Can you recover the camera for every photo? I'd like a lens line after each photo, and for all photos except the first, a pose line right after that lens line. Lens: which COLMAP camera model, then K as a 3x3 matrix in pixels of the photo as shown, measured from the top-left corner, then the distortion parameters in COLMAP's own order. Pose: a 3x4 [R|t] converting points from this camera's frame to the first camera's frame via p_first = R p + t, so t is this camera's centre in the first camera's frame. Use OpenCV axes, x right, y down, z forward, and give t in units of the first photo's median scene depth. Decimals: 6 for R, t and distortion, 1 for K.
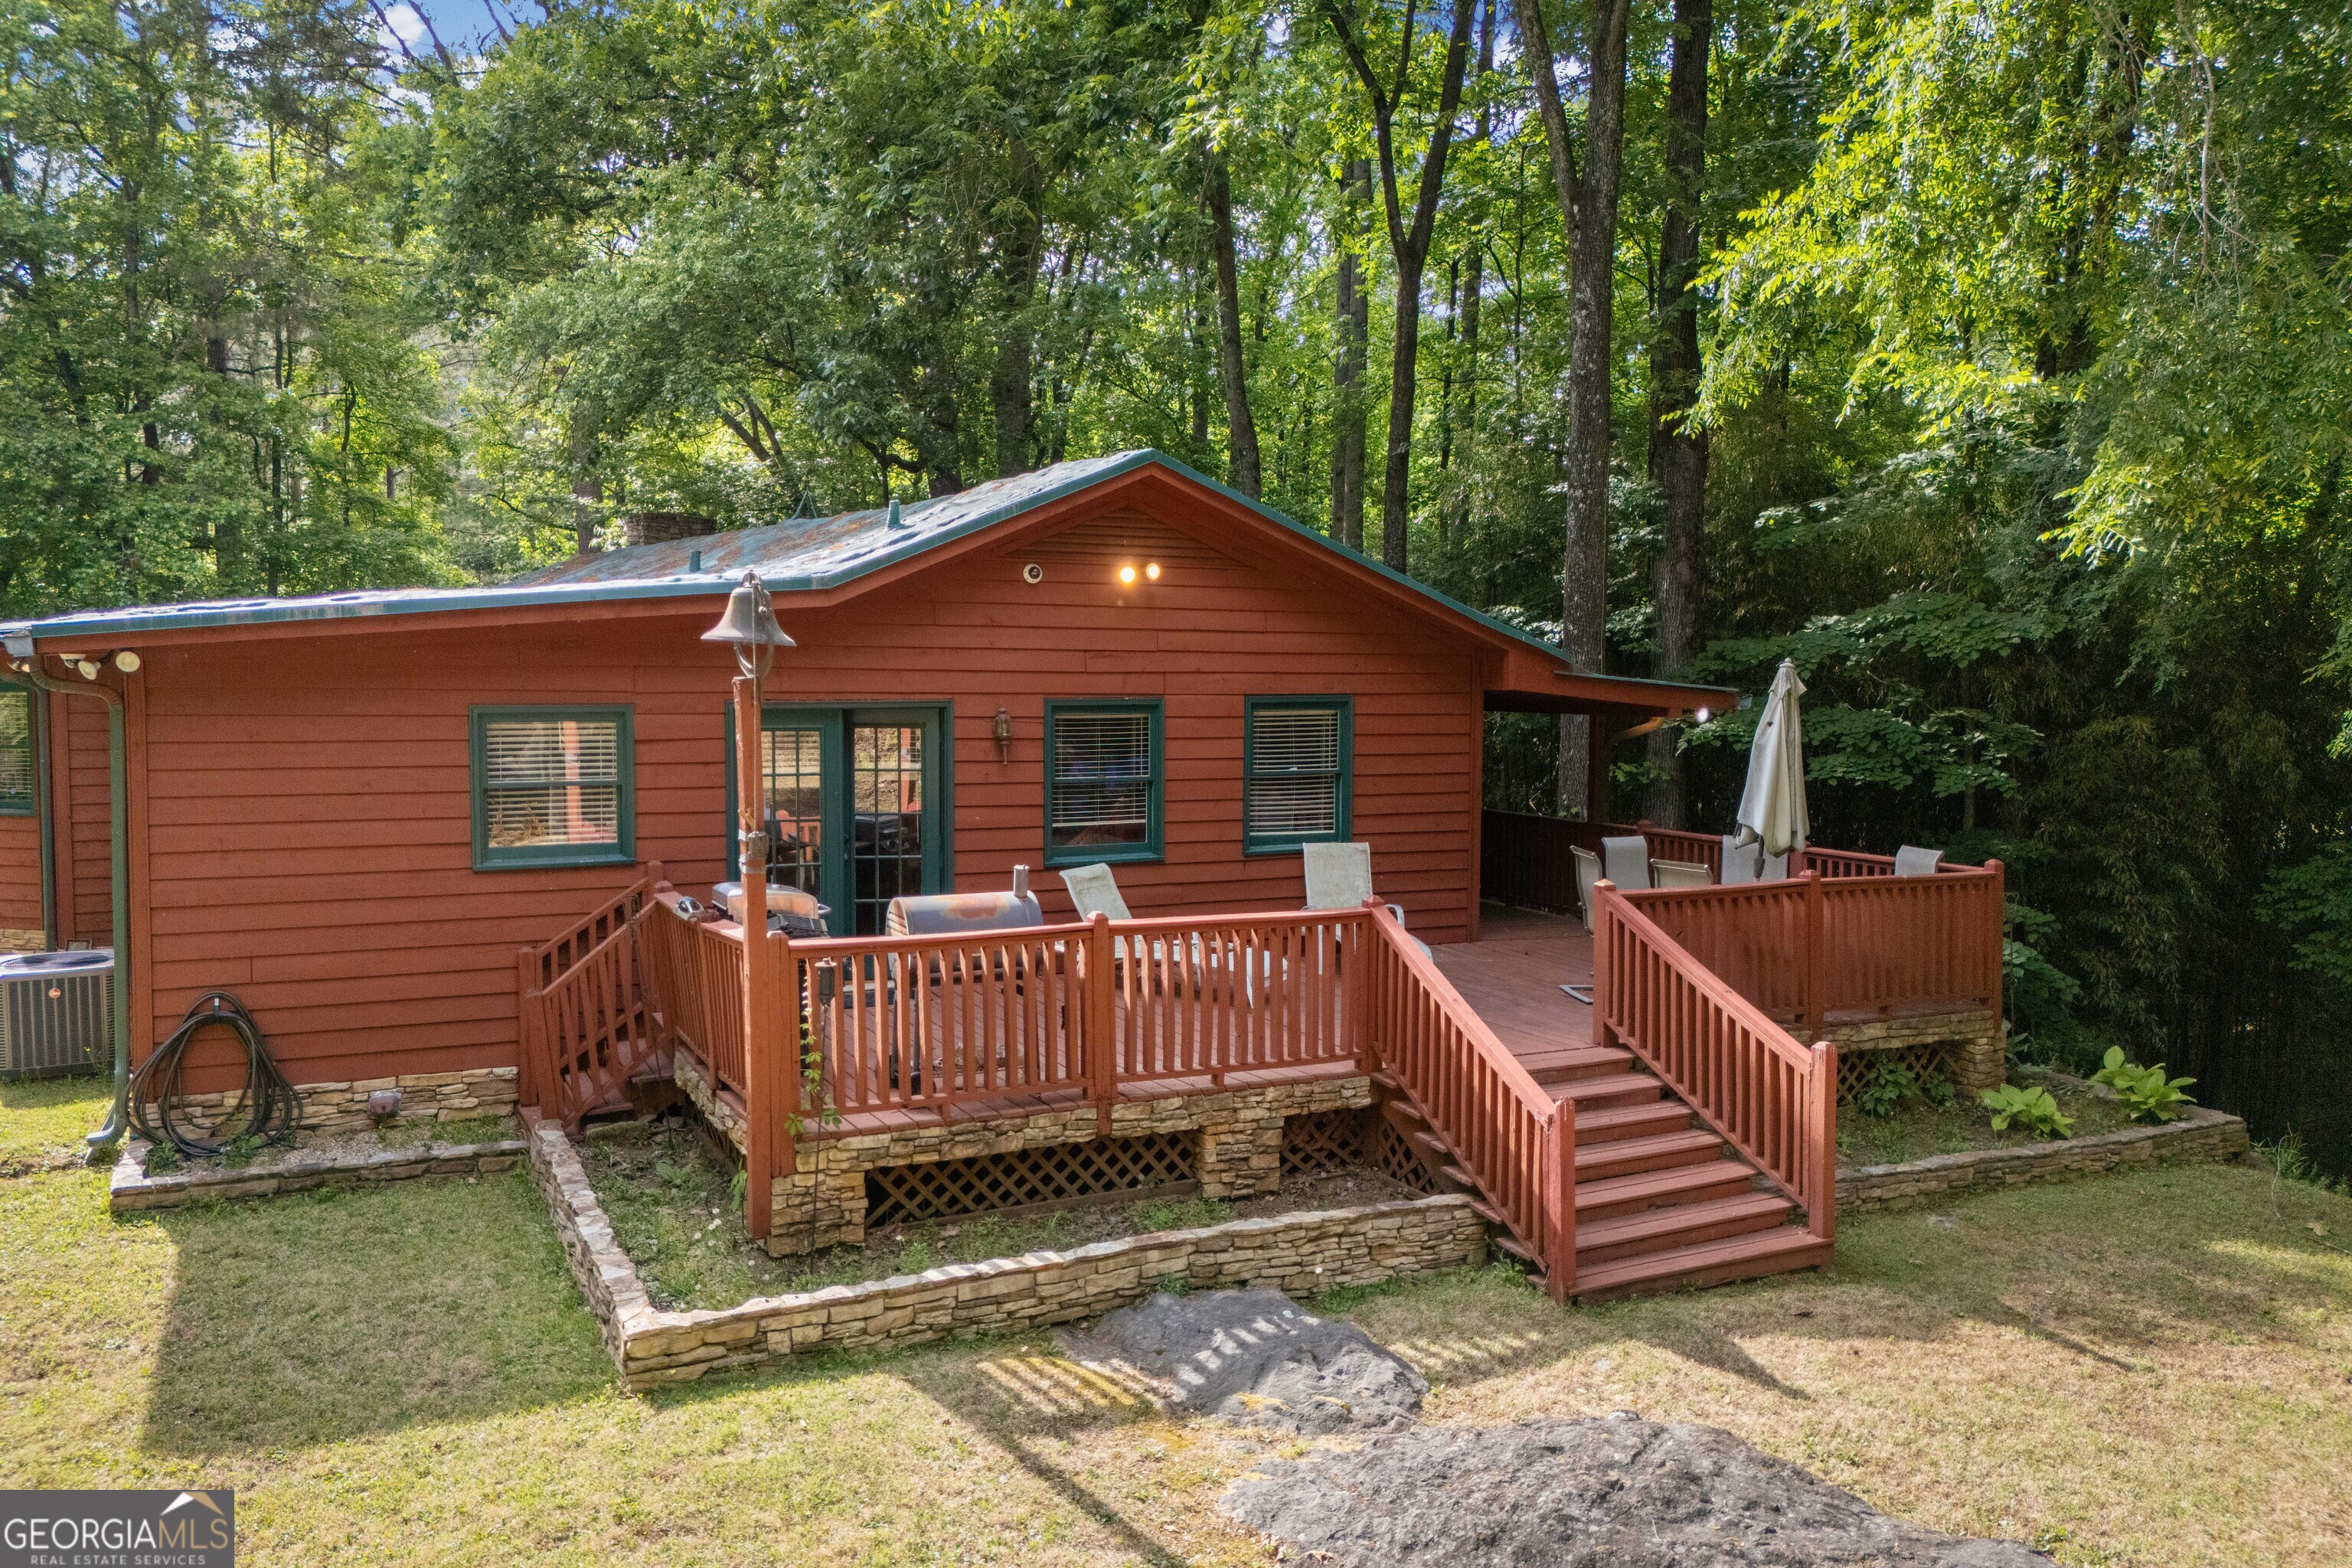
lens RADIAL K [[1774.4, 0, 1176.0], [0, 1774.4, 784.0], [0, 0, 1]] dist [0.078136, -0.088656]
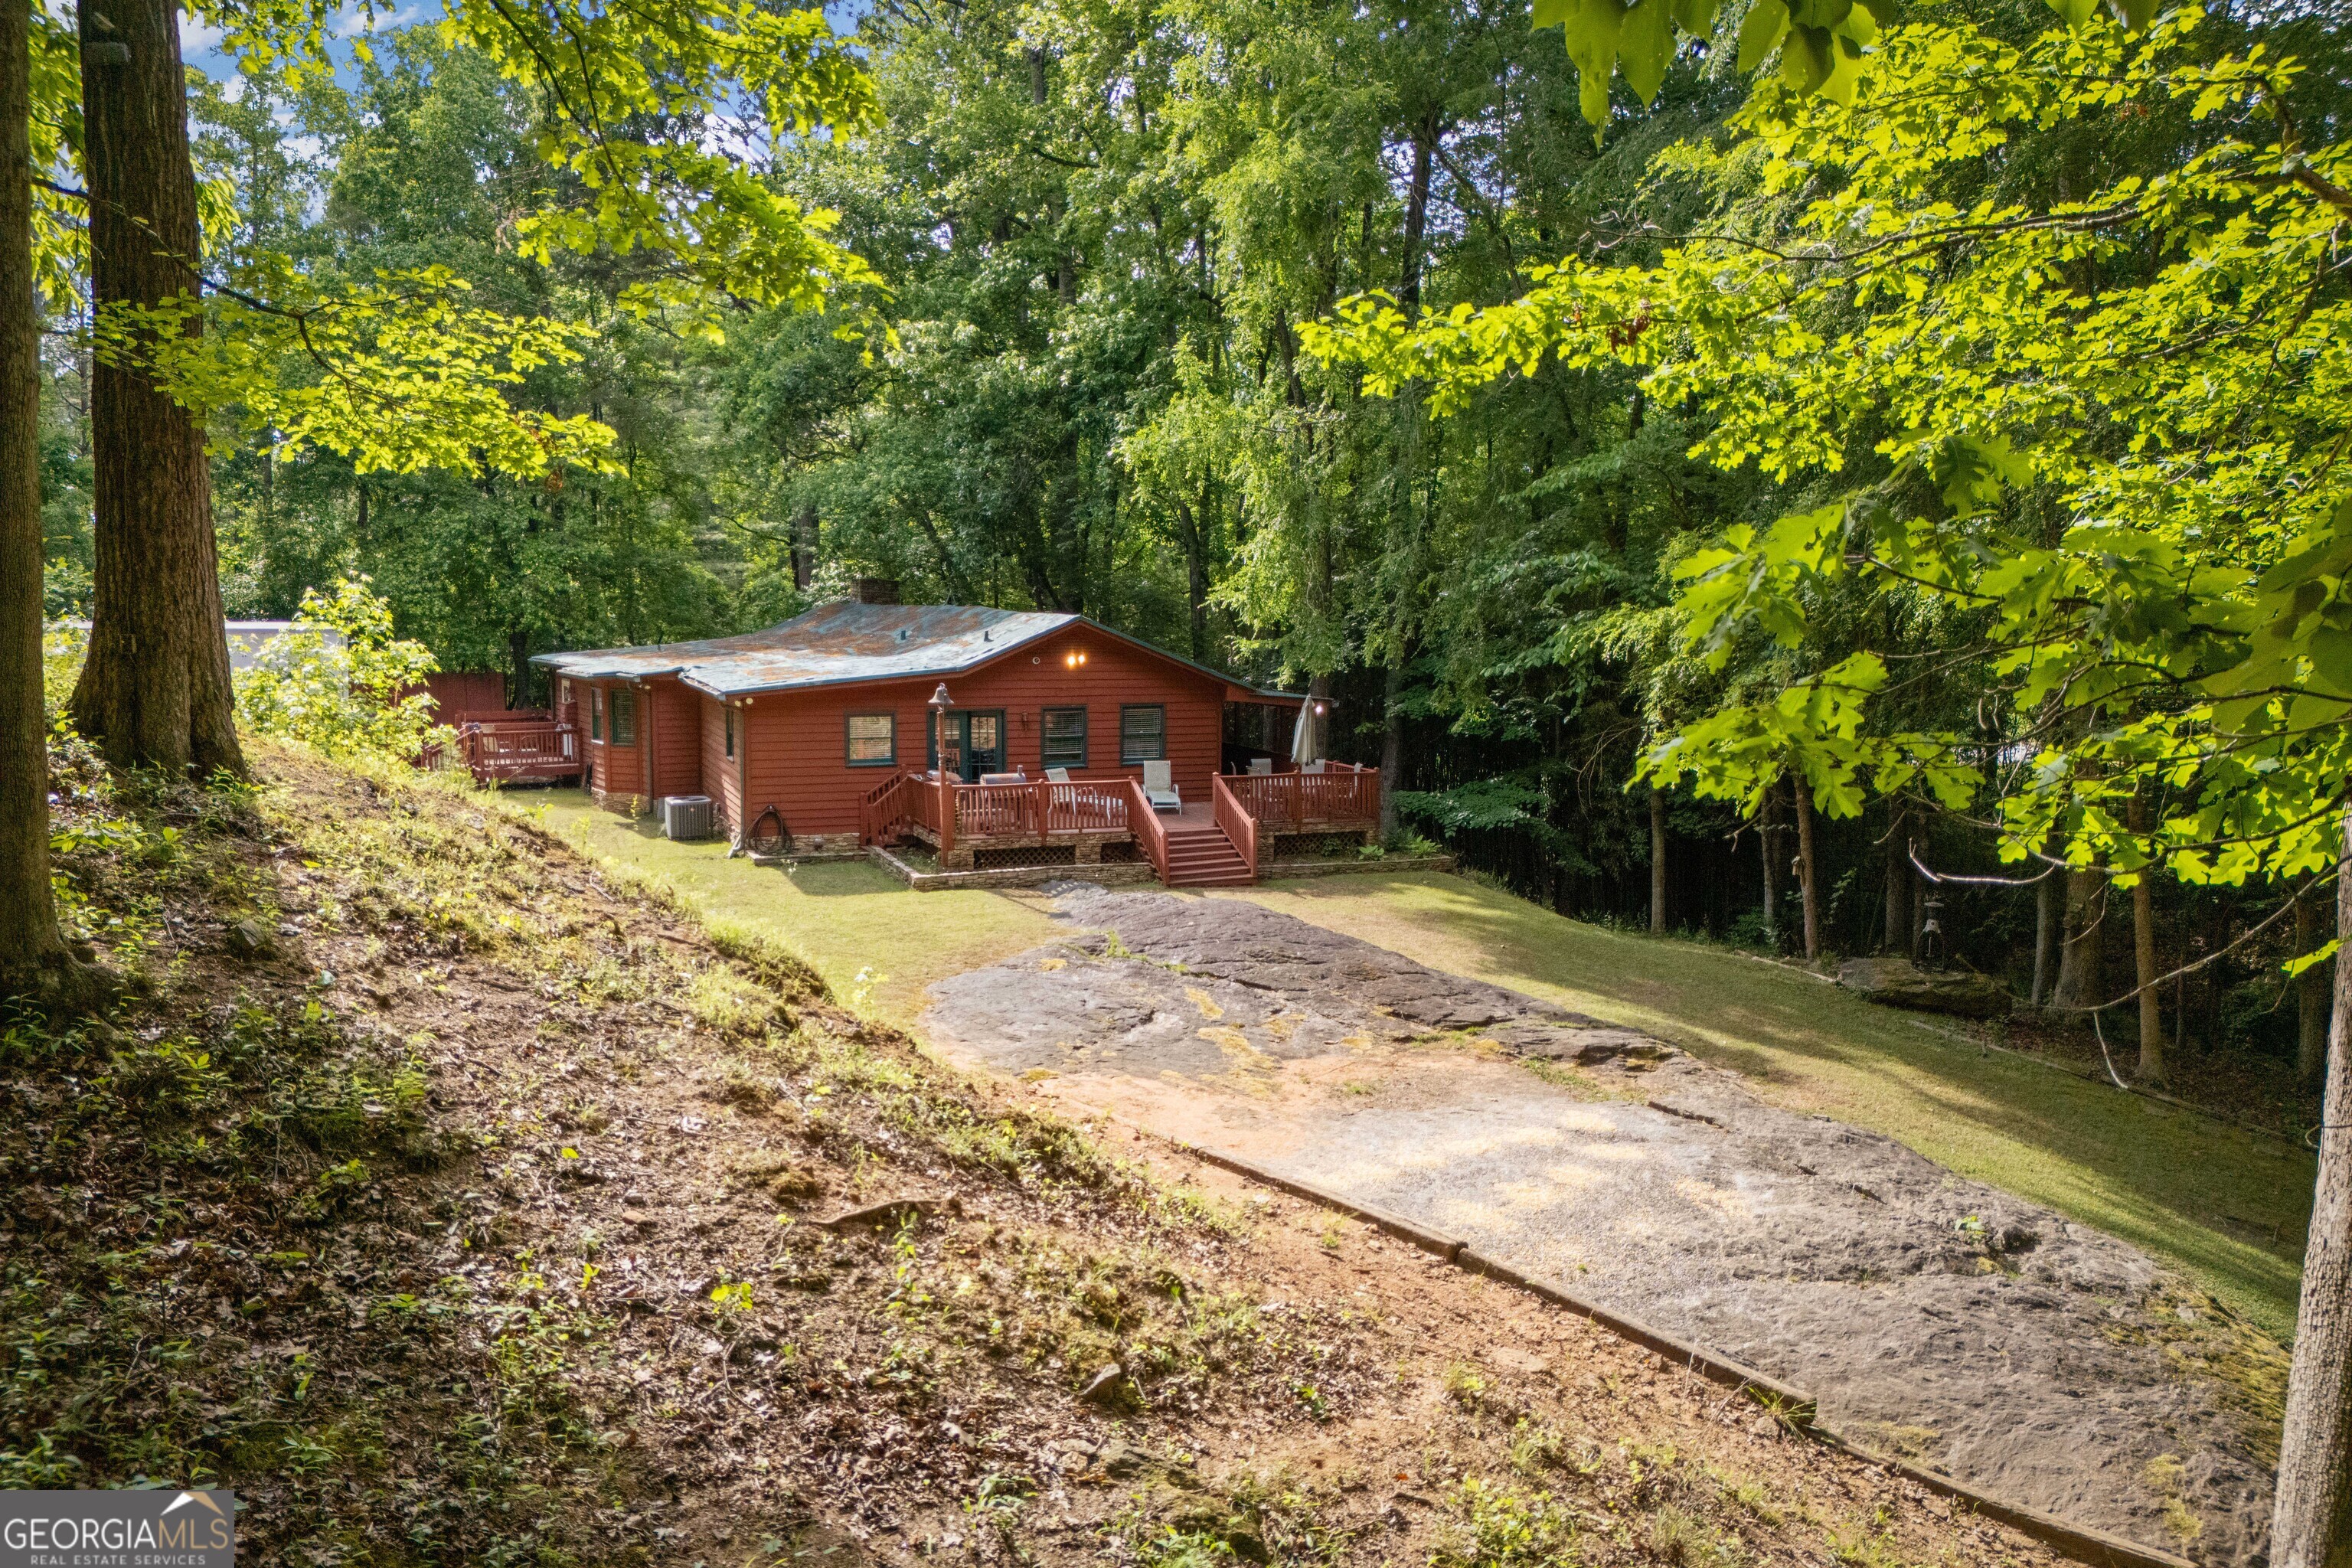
lens RADIAL K [[1774.4, 0, 1176.0], [0, 1774.4, 784.0], [0, 0, 1]] dist [0.078136, -0.088656]
pose [[0.995986, 0.001200, -0.089505, 0.462325], [0.003079, 0.998859, 0.047653, -0.069566], [0.089460, -0.047737, 0.994846, -2.107699]]
